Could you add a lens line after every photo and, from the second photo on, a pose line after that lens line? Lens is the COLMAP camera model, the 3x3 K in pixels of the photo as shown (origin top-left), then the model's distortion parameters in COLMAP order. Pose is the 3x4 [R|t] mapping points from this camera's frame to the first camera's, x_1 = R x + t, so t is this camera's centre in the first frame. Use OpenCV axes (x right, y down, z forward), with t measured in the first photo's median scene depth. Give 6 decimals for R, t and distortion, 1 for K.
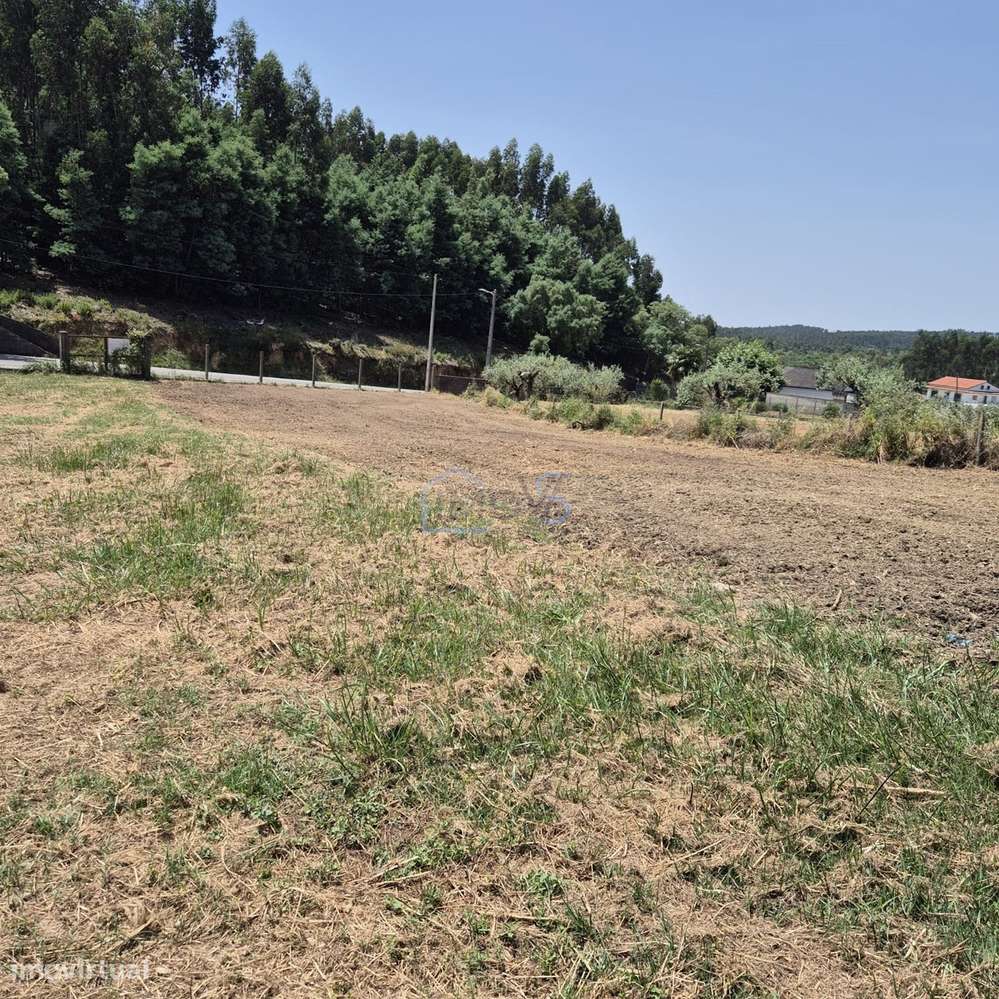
lens RADIAL K [[913.3, 0, 505.4], [0, 913.3, 486.5], [0, 0, 1]] dist [0.073963, -0.069883]
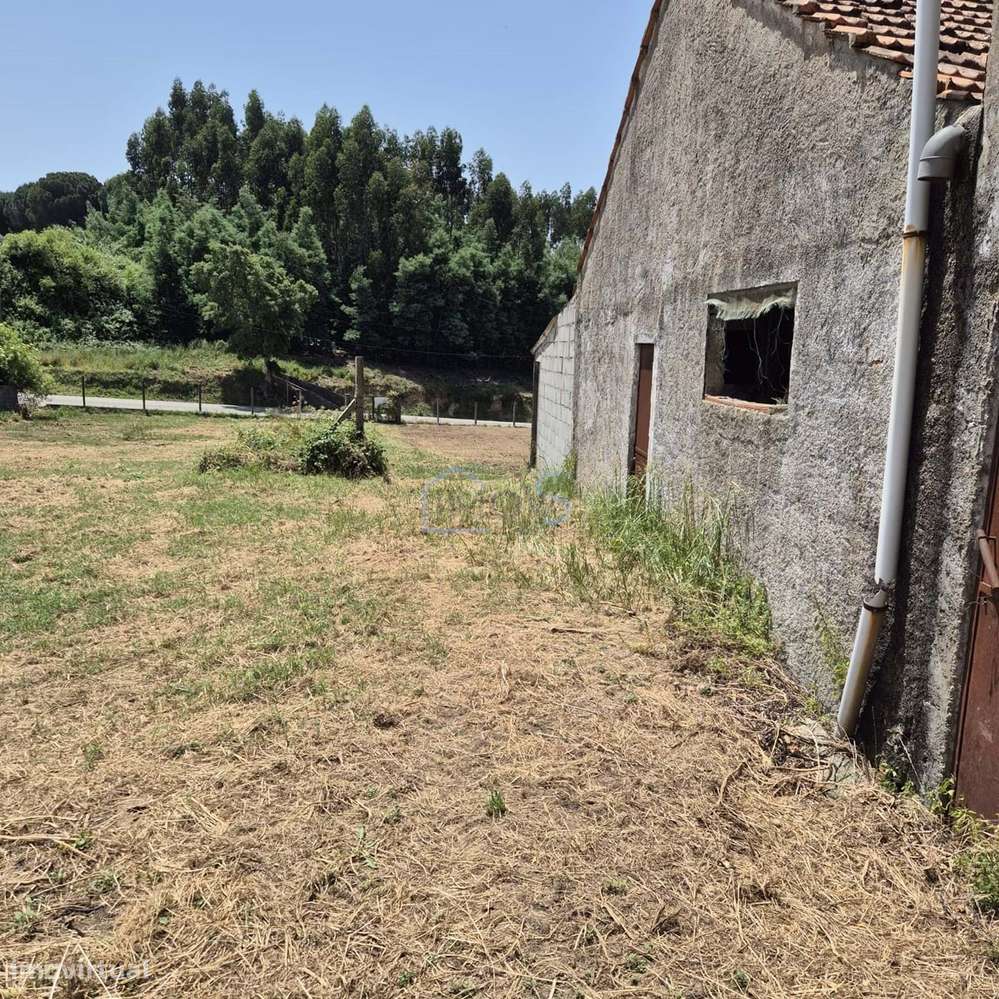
lens RADIAL K [[913.3, 0, 505.4], [0, 913.3, 486.5], [0, 0, 1]] dist [0.073963, -0.069883]
pose [[0.959030, -0.004194, -0.283272, 0.135387], [-0.009428, 0.998864, -0.046709, 0.036466], [0.283147, 0.047466, 0.957901, -0.249697]]
